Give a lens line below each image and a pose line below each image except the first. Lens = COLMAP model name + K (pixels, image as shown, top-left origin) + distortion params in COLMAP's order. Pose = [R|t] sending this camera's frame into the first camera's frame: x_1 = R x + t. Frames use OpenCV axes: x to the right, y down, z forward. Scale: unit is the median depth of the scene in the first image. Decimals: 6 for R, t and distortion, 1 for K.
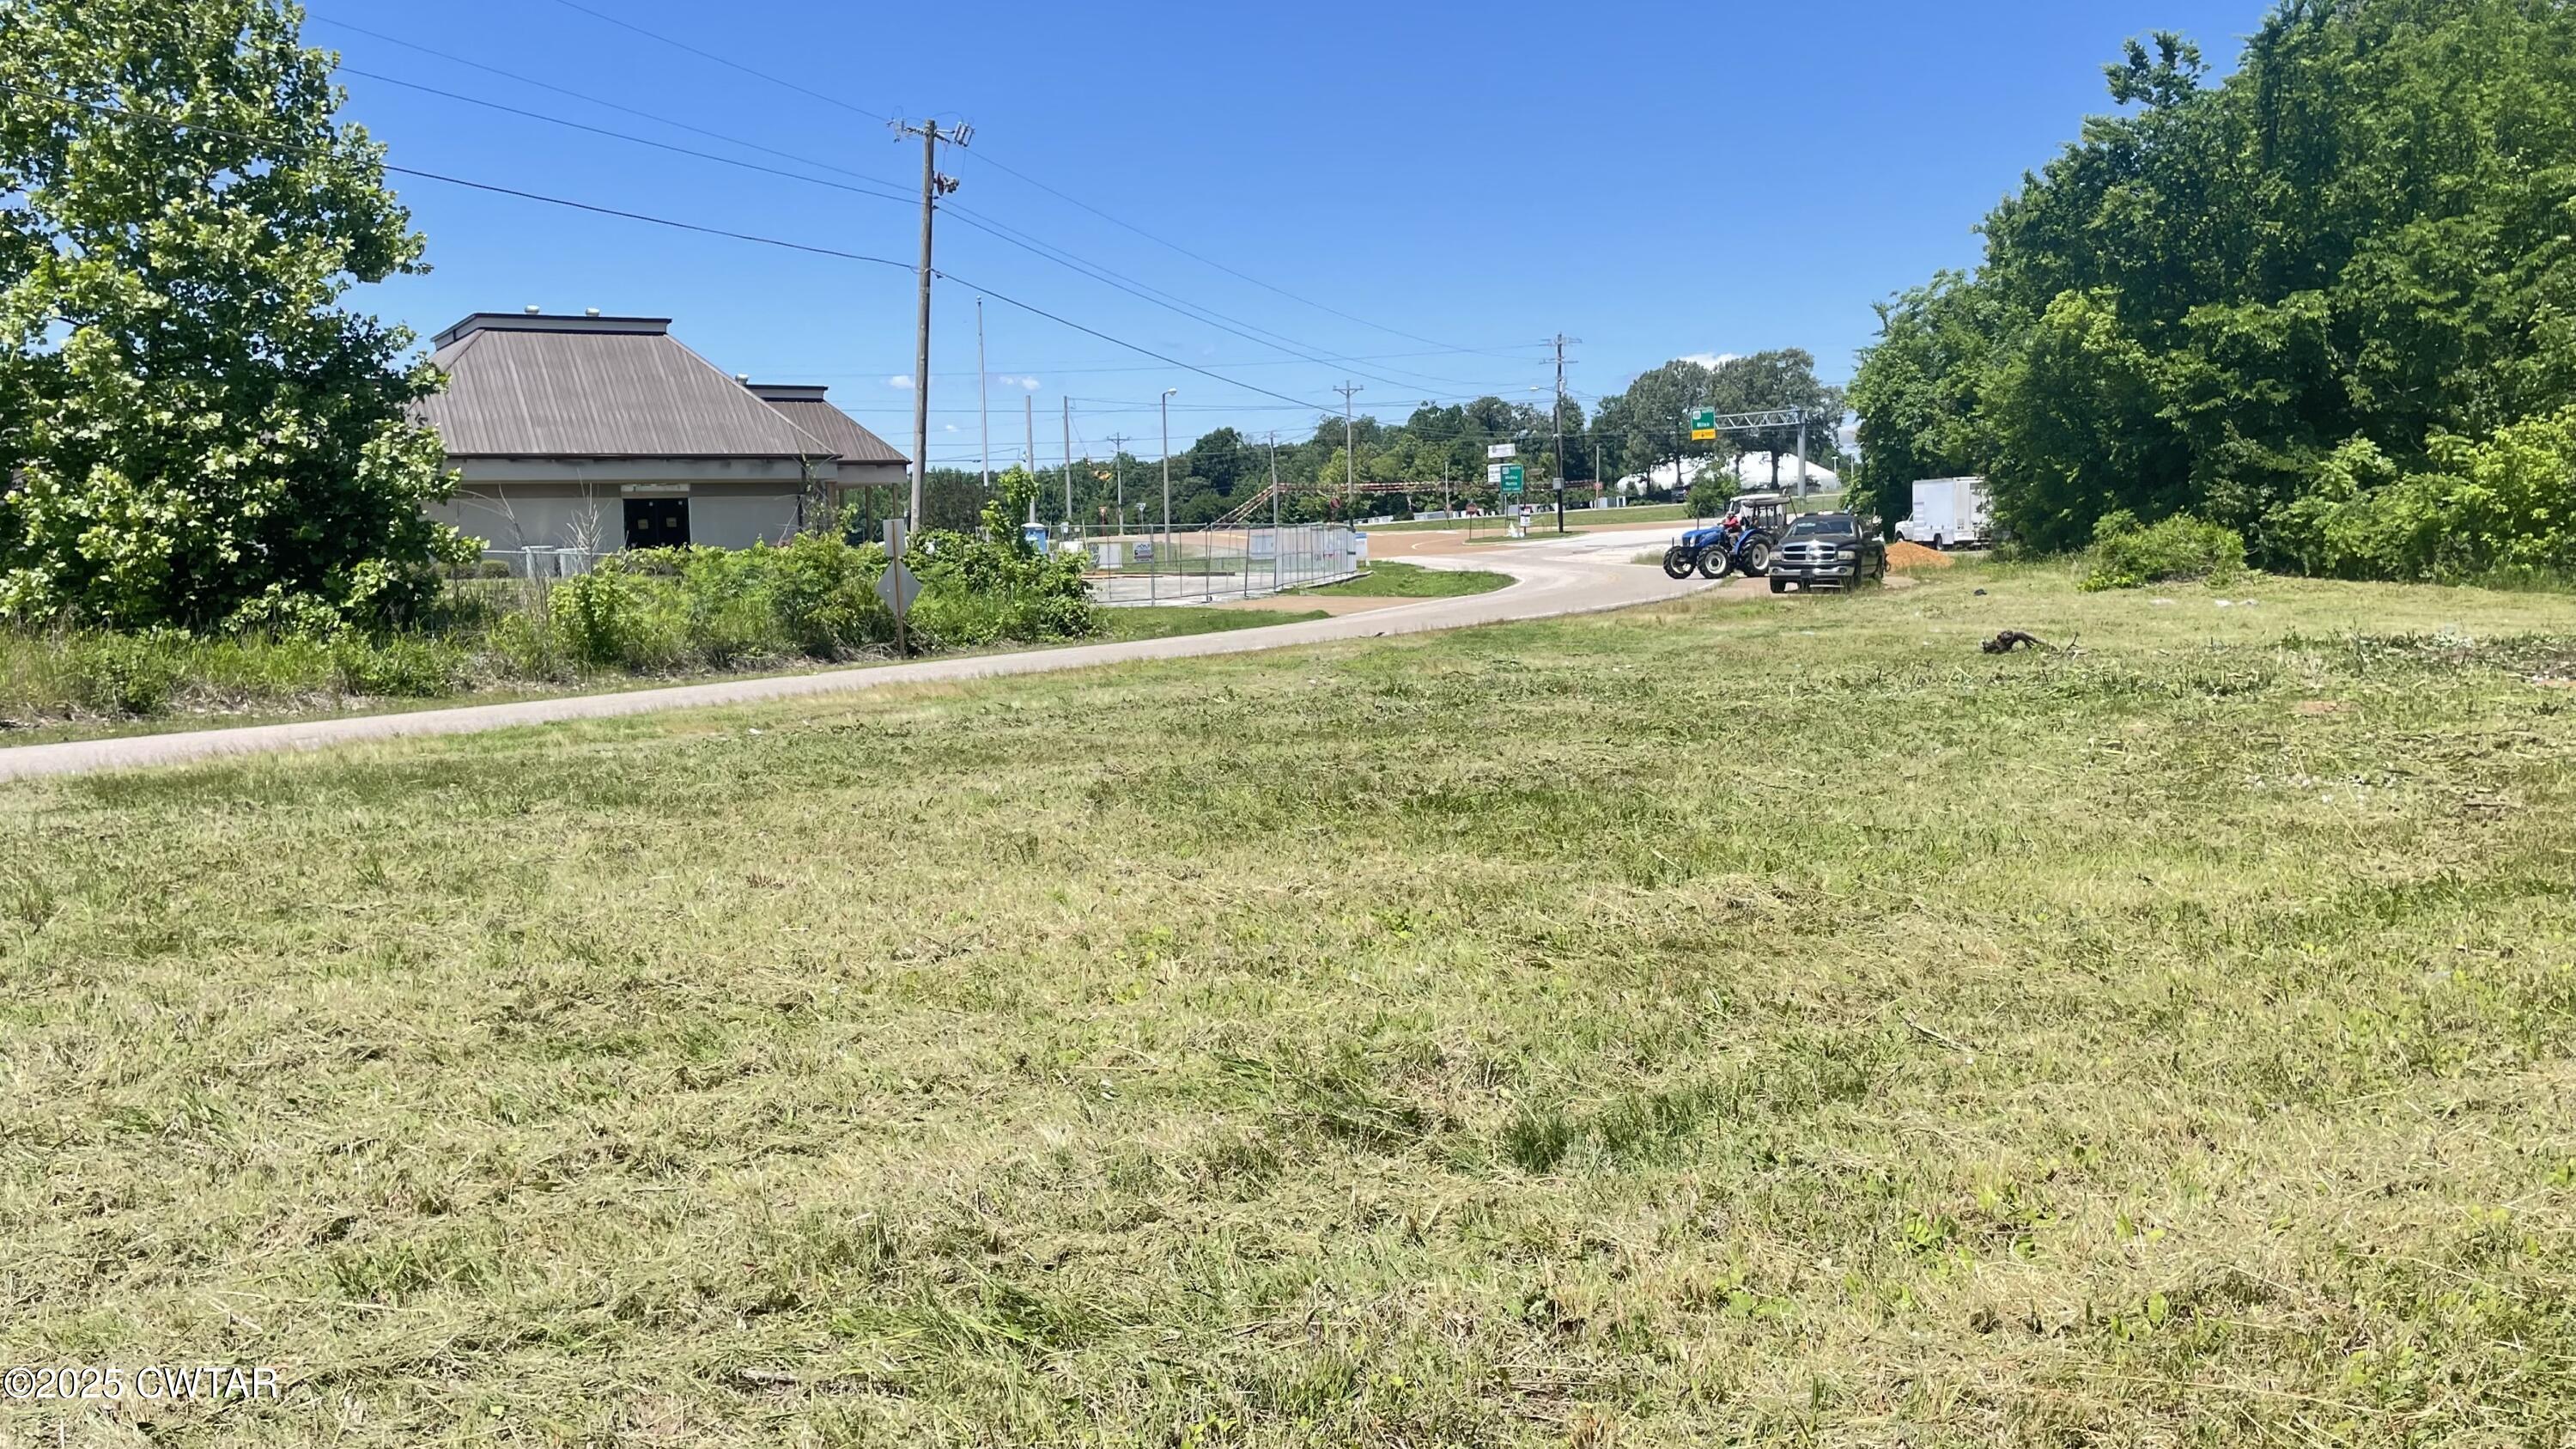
lens RADIAL K [[2182.4, 0, 1289.8], [0, 2182.4, 671.2], [0, 0, 1]] dist [0.037462, -0.005790]
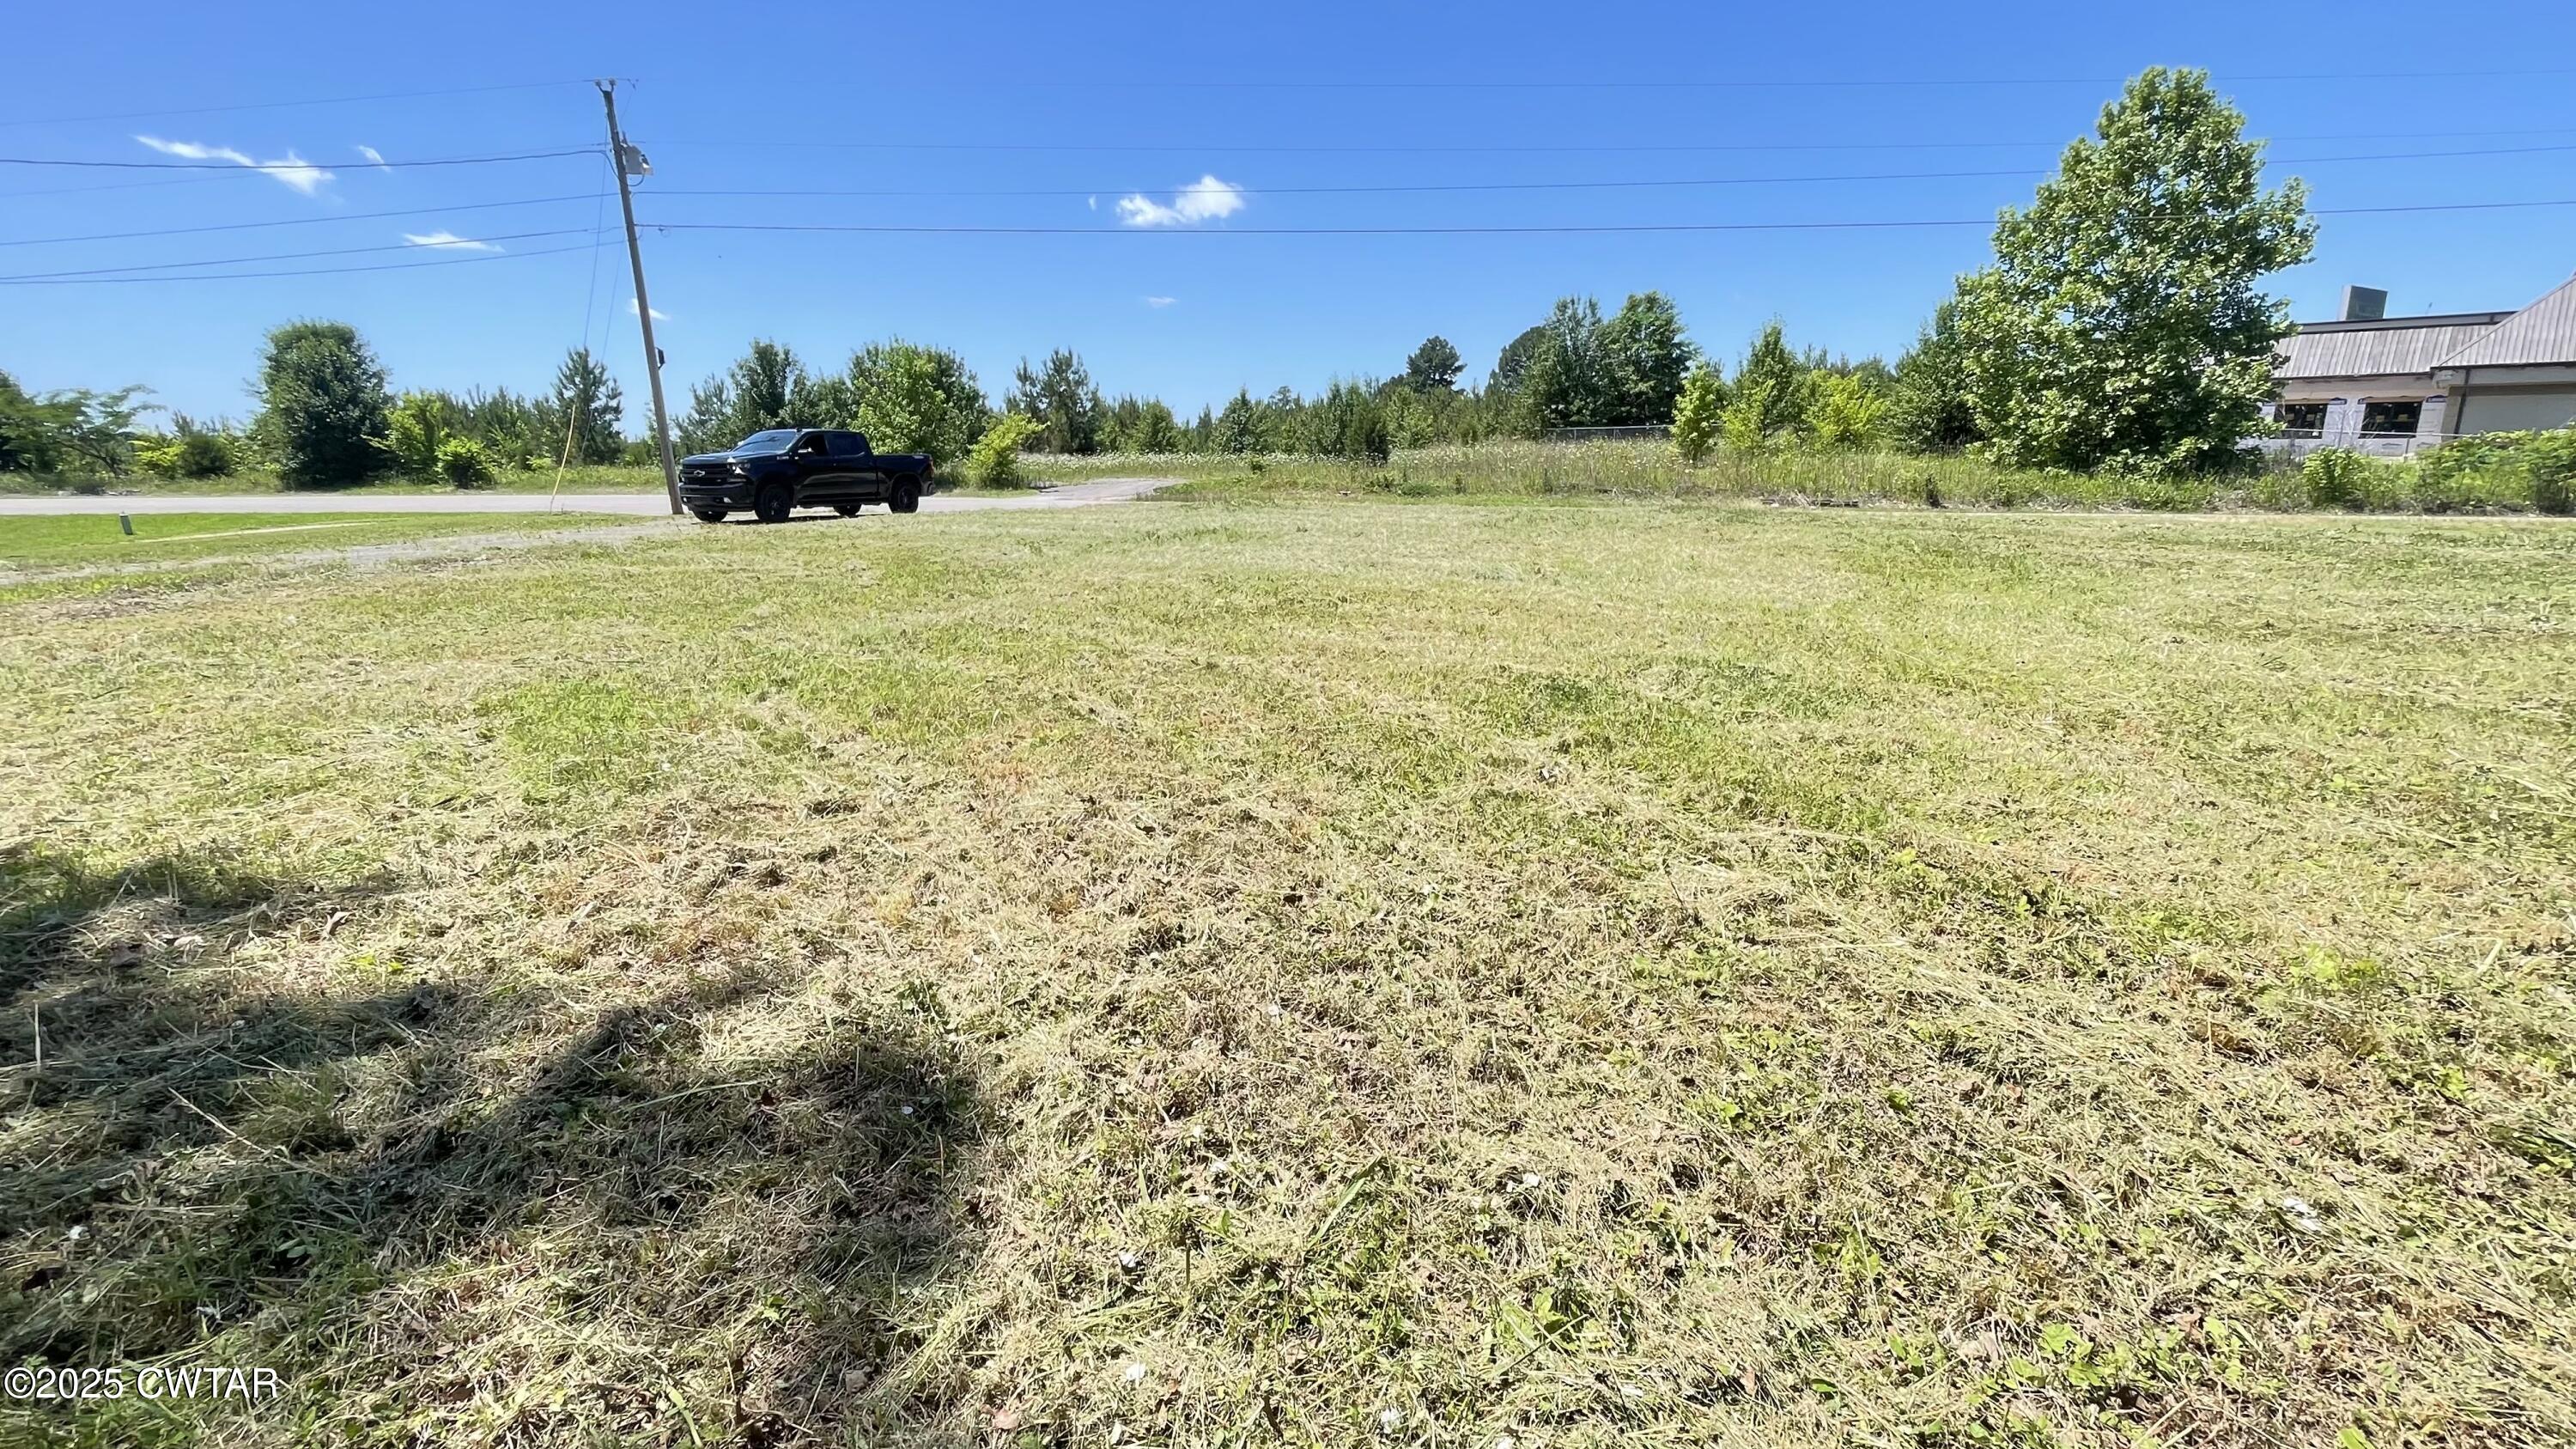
lens RADIAL K [[1127.2, 0, 1297.5], [0, 1127.2, 719.8], [0, 0, 1]] dist [-0.002150, -0.000484]
pose [[0.255913, 0.251619, -0.933379, 0.201627], [-0.058267, 0.967791, 0.244920, -0.004949], [0.964942, -0.008293, 0.262331, 0.013612]]
